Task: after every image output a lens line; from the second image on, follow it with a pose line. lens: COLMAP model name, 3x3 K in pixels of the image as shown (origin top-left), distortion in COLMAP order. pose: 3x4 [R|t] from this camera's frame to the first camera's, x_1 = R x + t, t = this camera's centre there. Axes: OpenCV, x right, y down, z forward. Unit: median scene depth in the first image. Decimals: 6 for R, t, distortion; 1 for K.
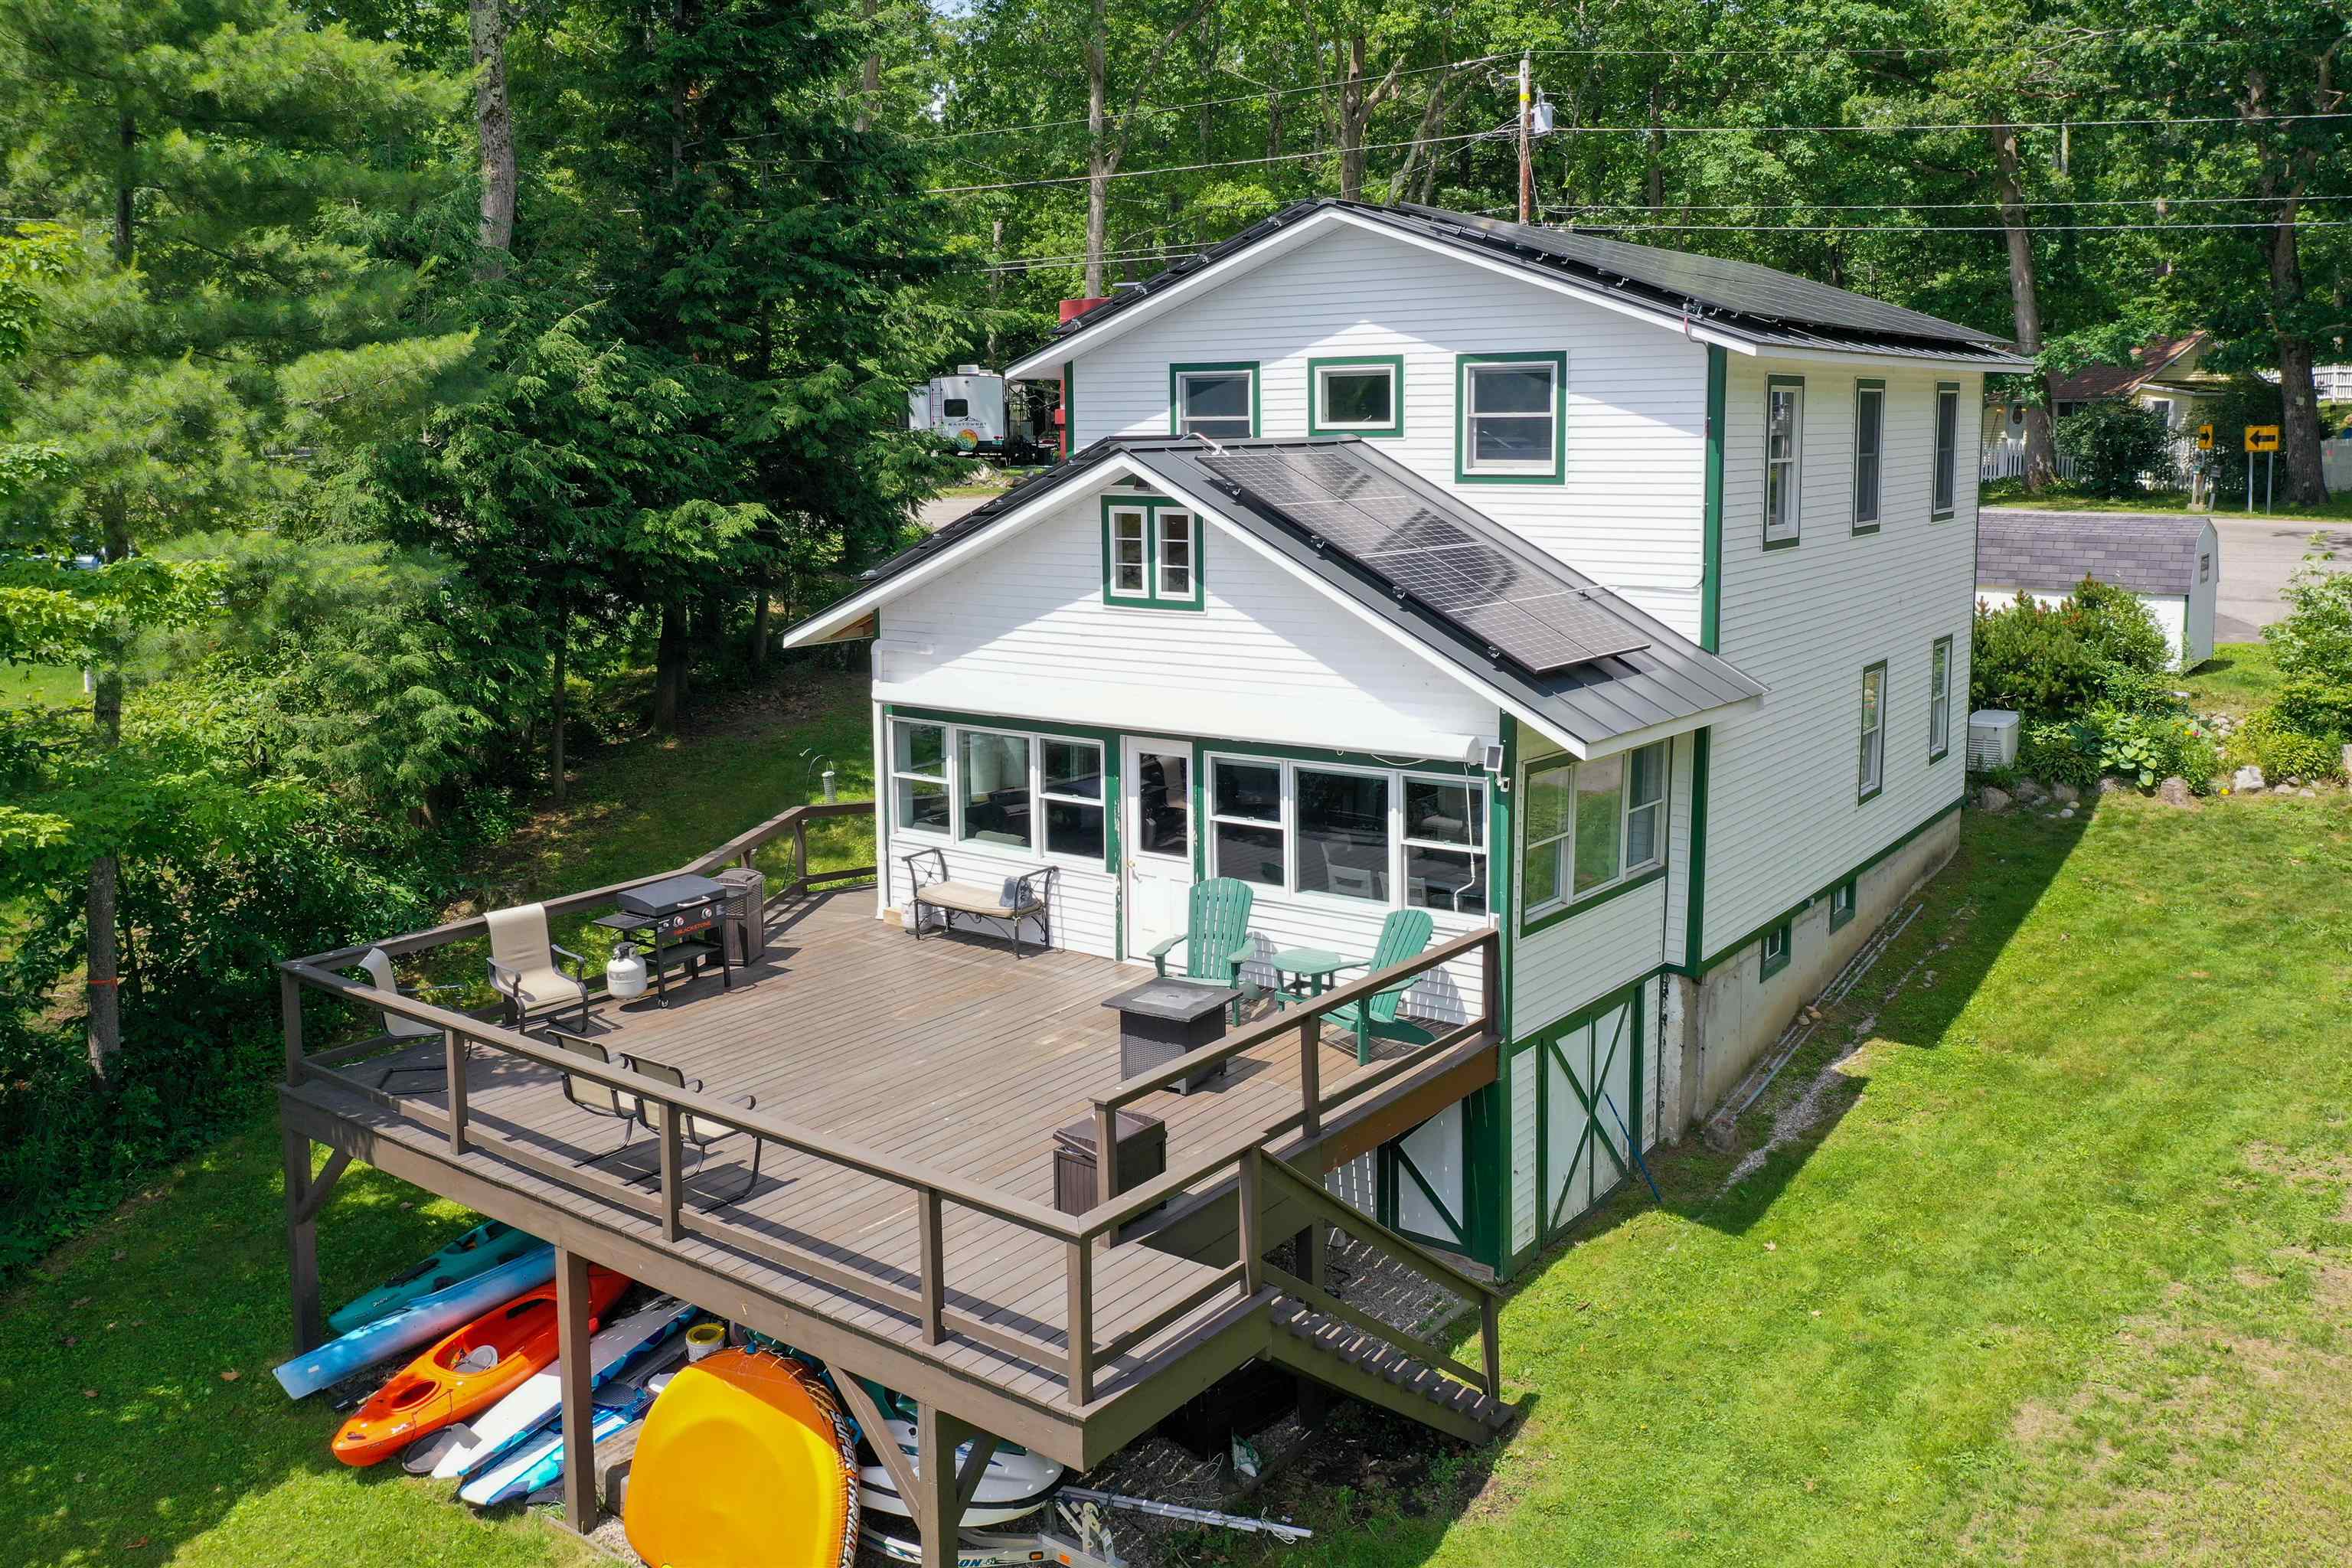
lens RADIAL K [[1866.8, 0, 1194.3], [0, 1866.8, 636.5], [0, 0, 1]] dist [0.008645, -0.009595]
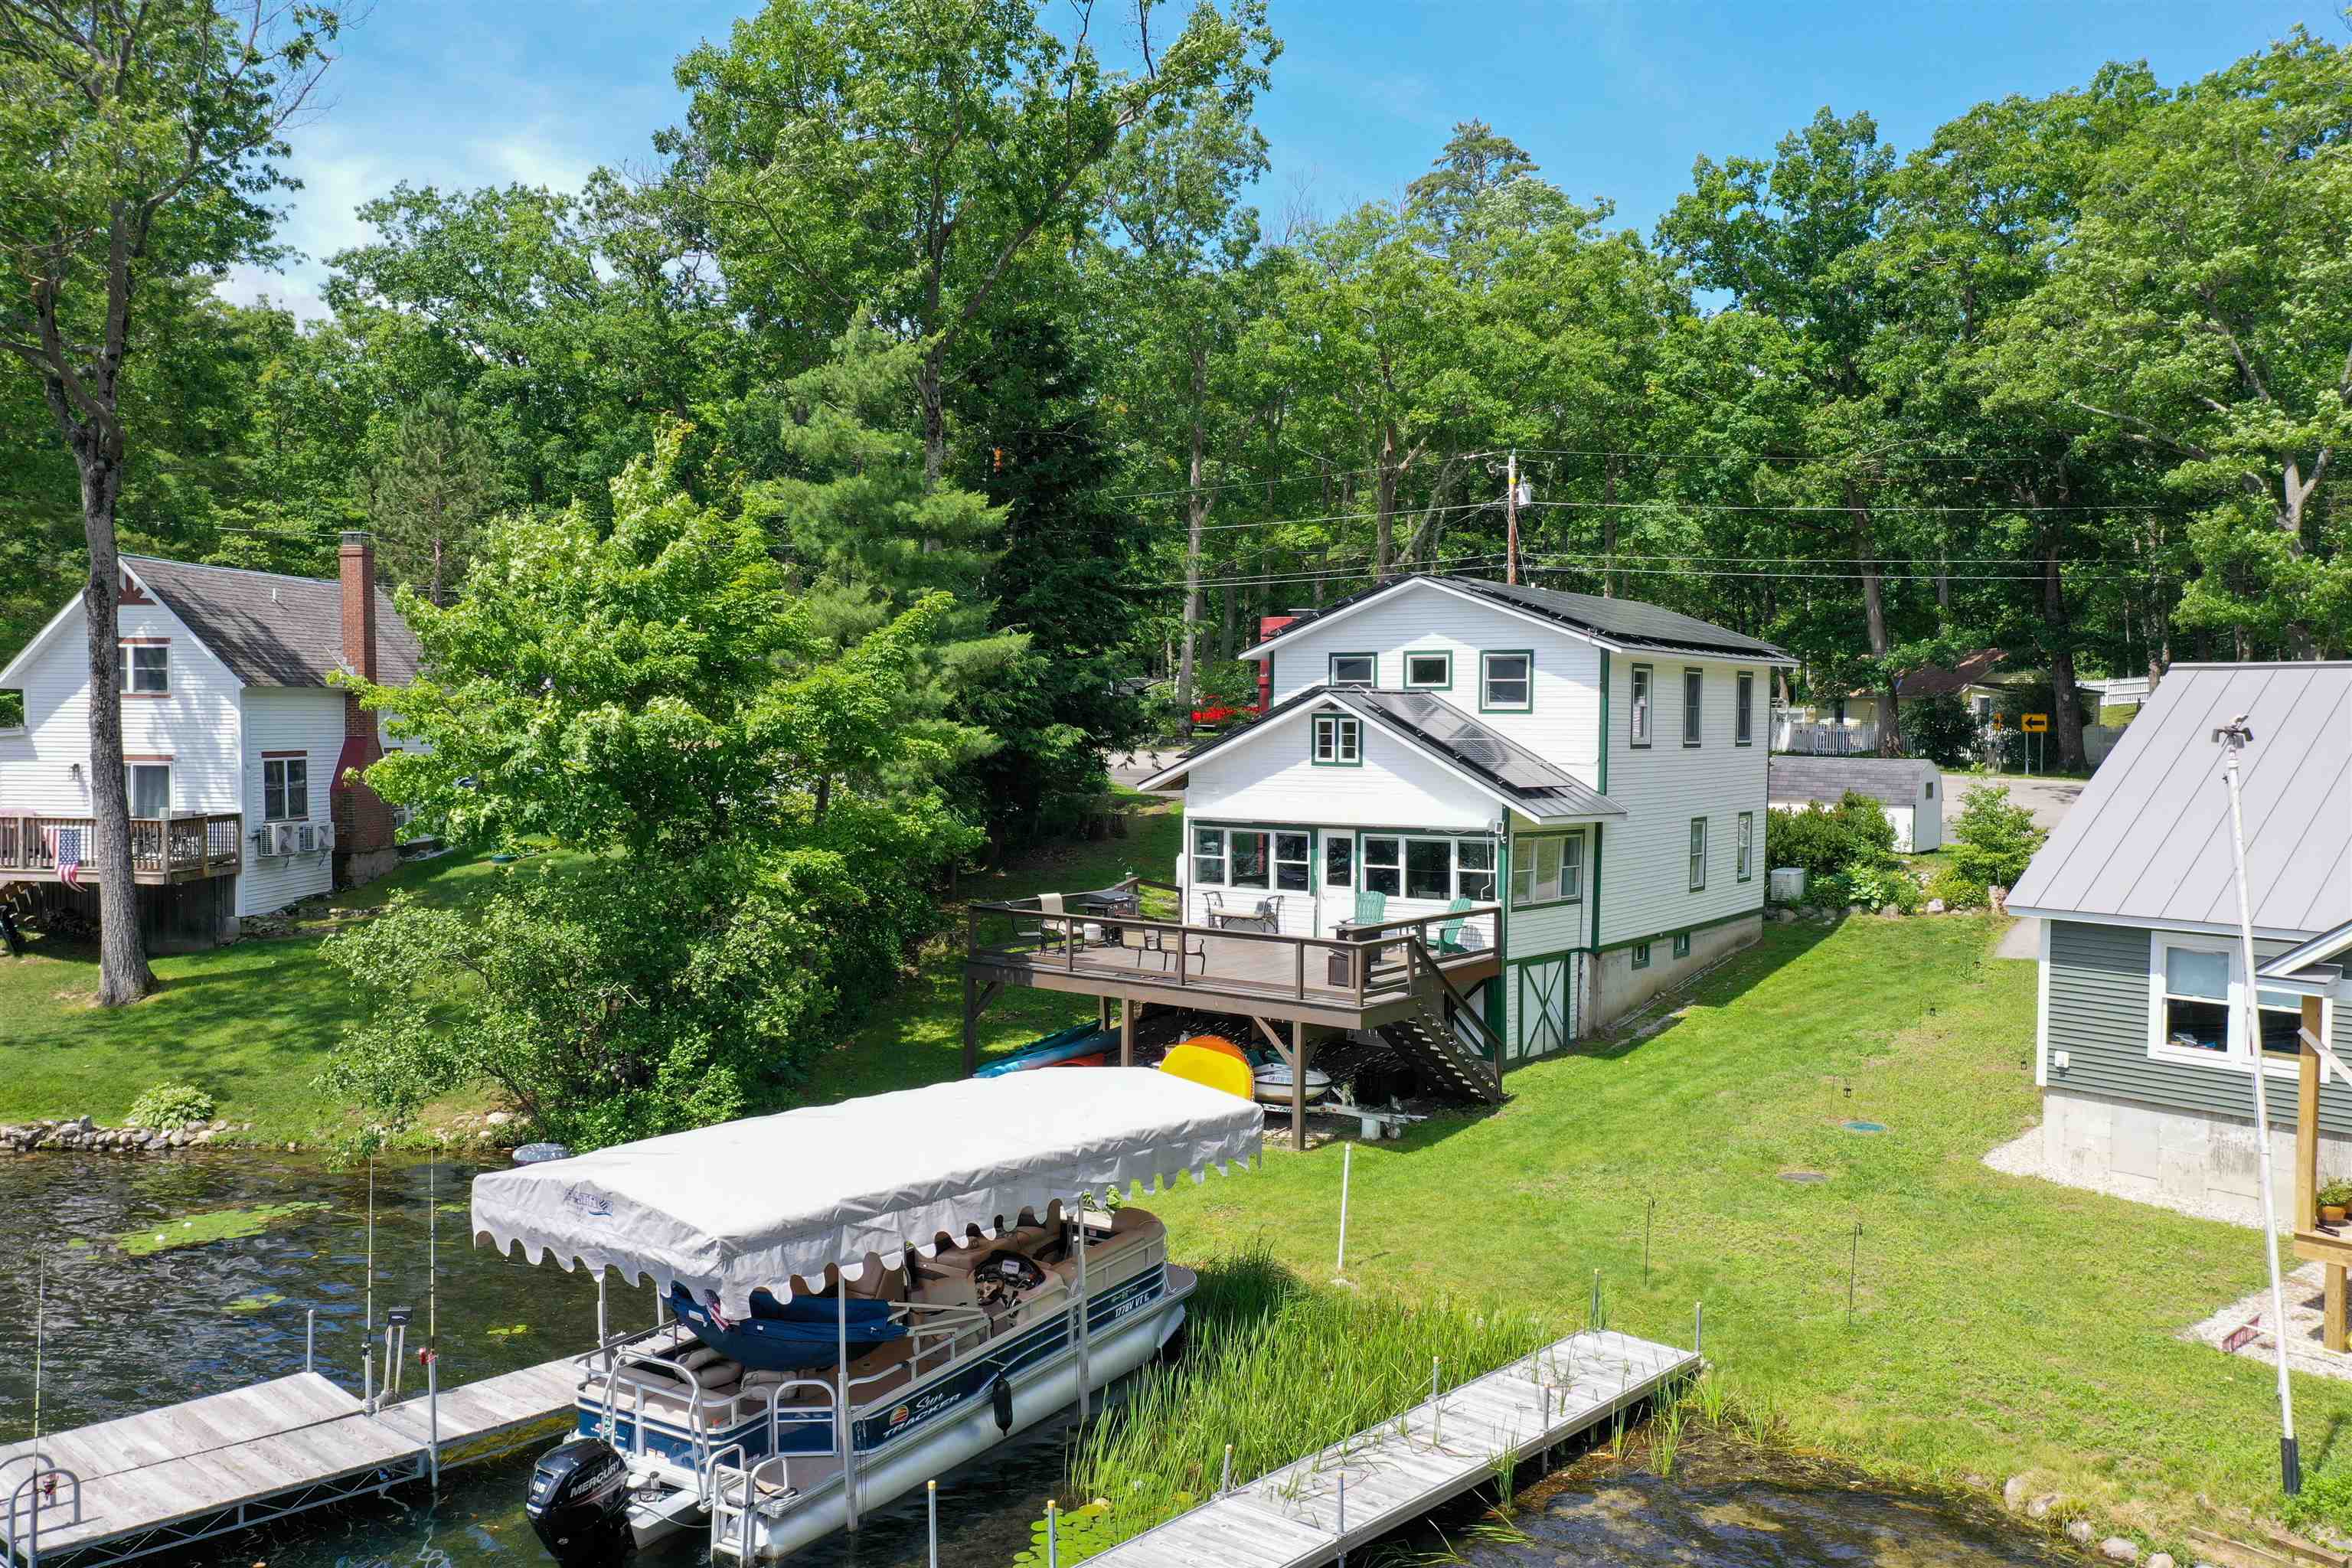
lens RADIAL K [[1866.8, 0, 1186.6], [0, 1866.8, 774.7], [0, 0, 1]] dist [0.008645, -0.009595]
pose [[0.999832, 0.017888, 0.003891, -0.190041], [-0.017497, 0.996296, -0.084192, 0.165865], [-0.005383, 0.084110, 0.996442, -1.044647]]
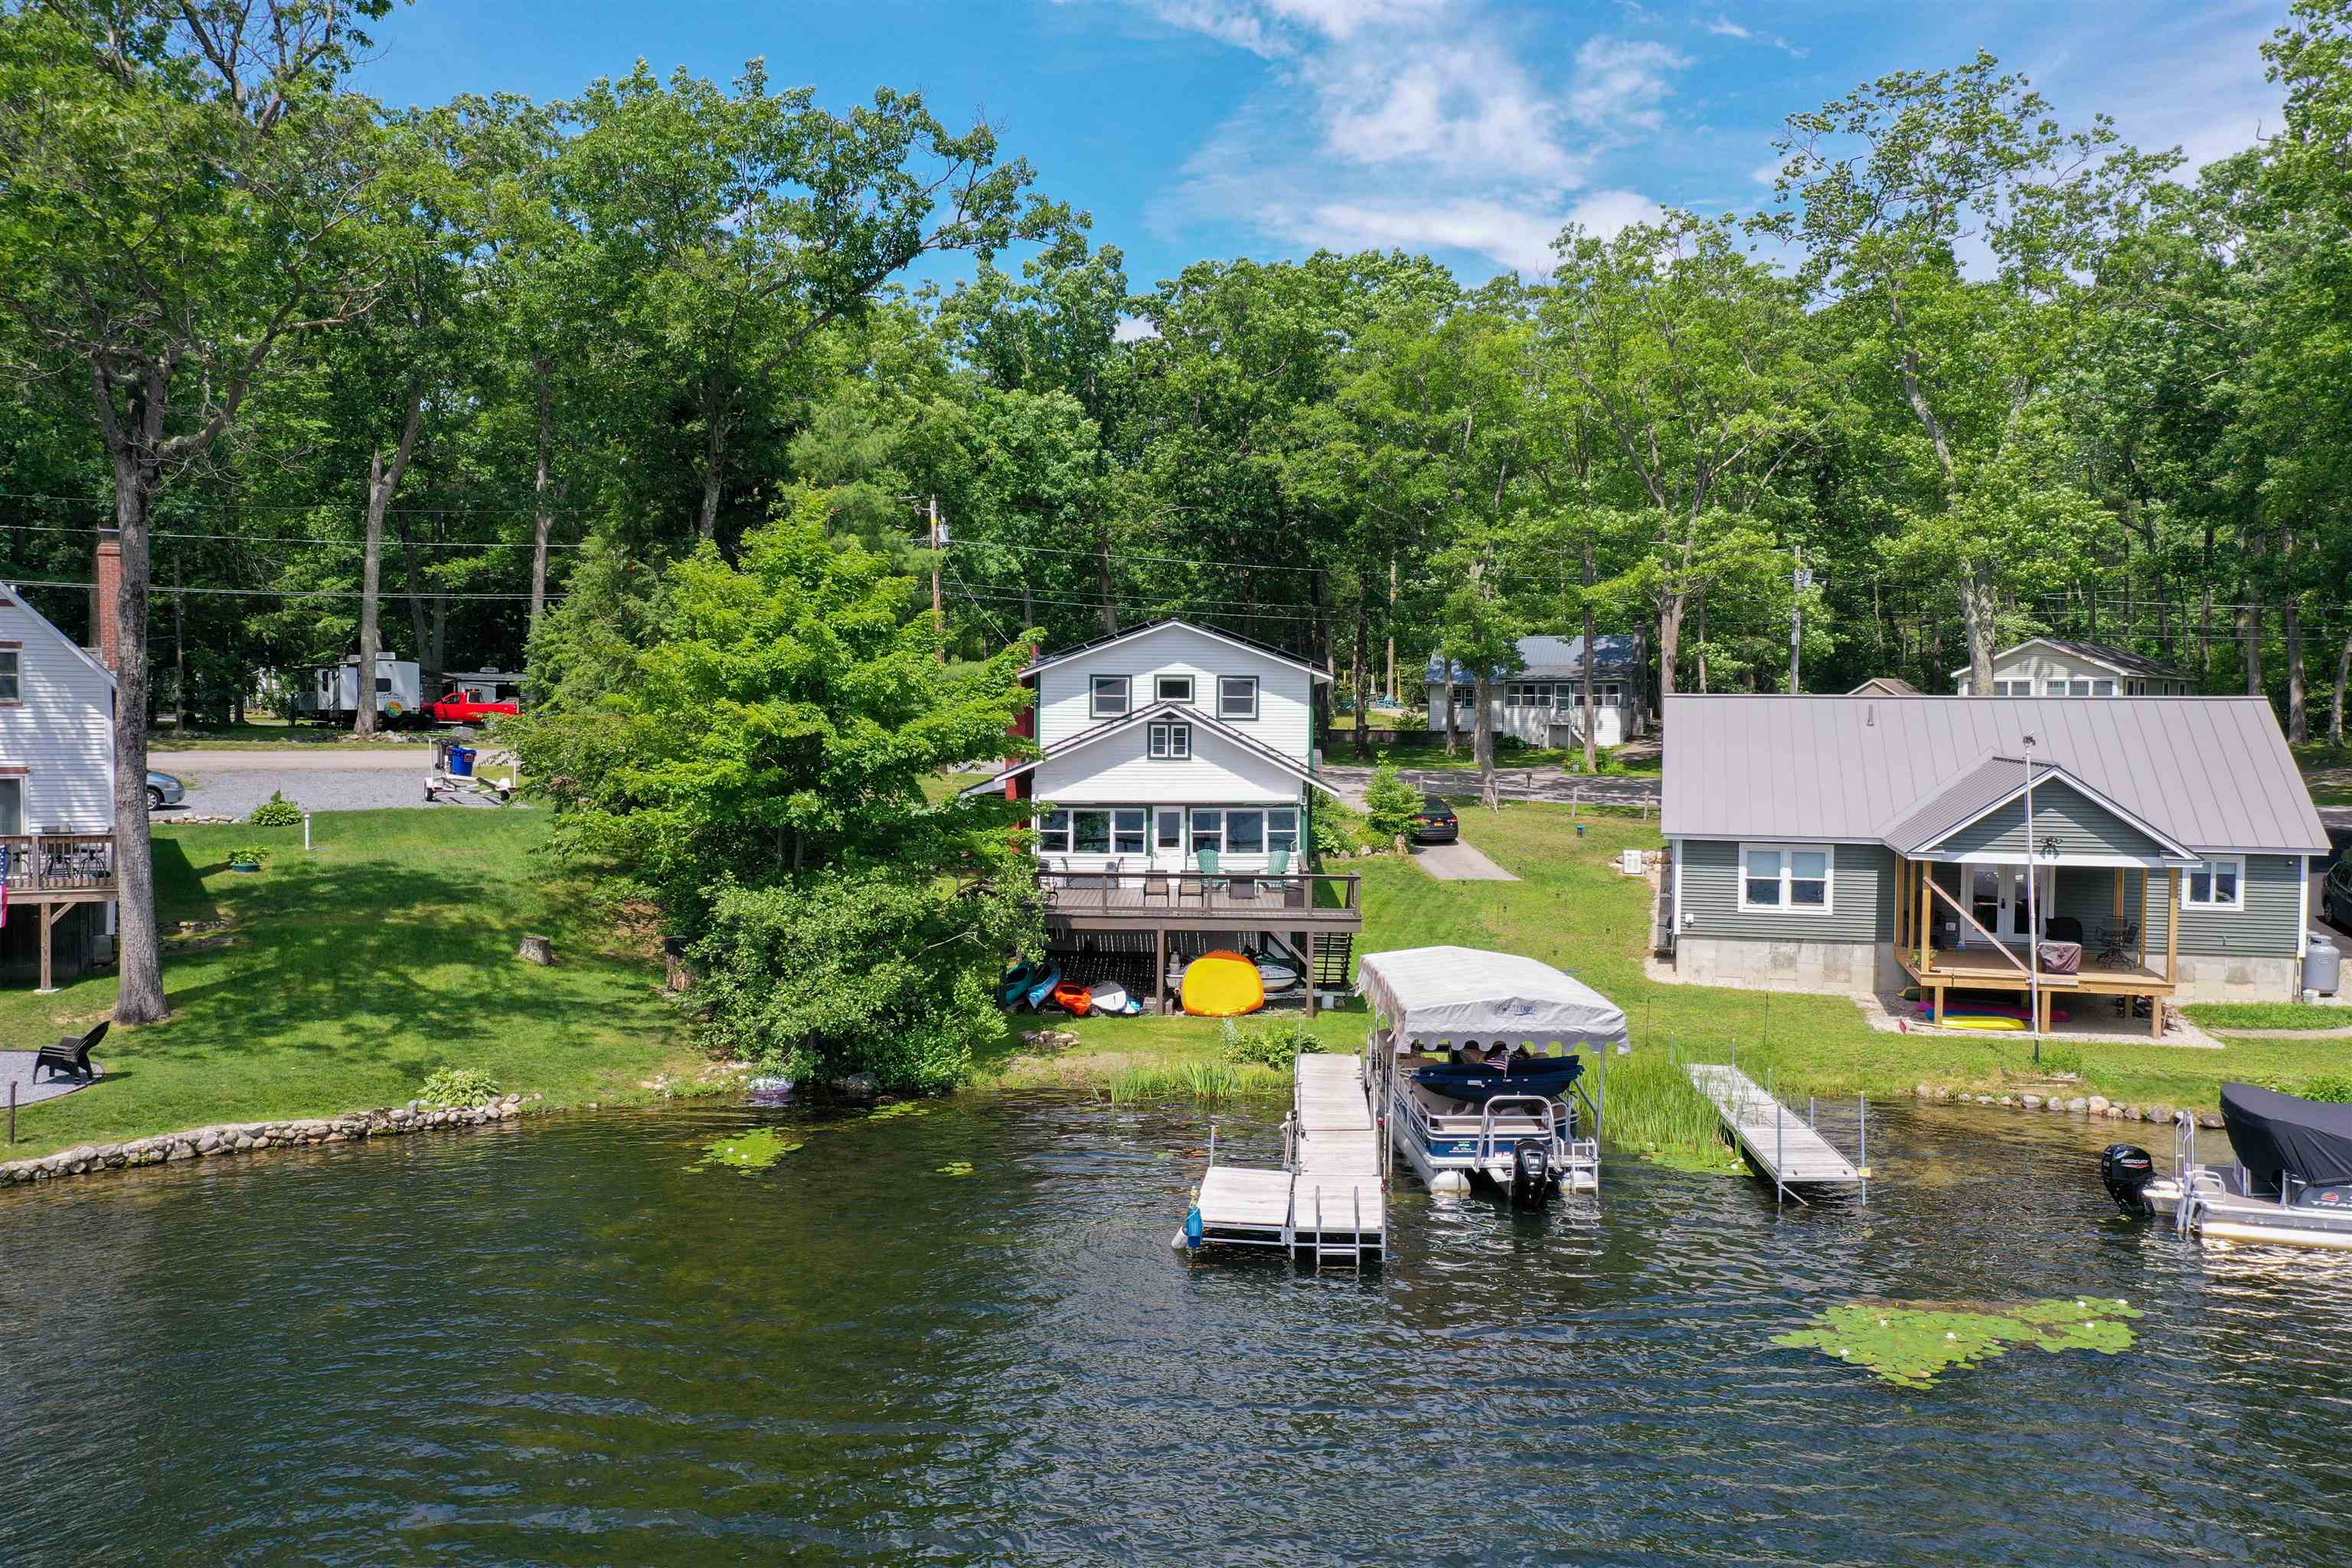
lens RADIAL K [[1866.8, 0, 1181.3], [0, 1866.8, 788.5], [0, 0, 1]] dist [0.008645, -0.009595]
pose [[0.804245, -0.006215, 0.594265, -1.640974], [0.051715, 0.996884, -0.059563, 0.191211], [-0.592043, 0.078635, 0.802061, -1.261132]]
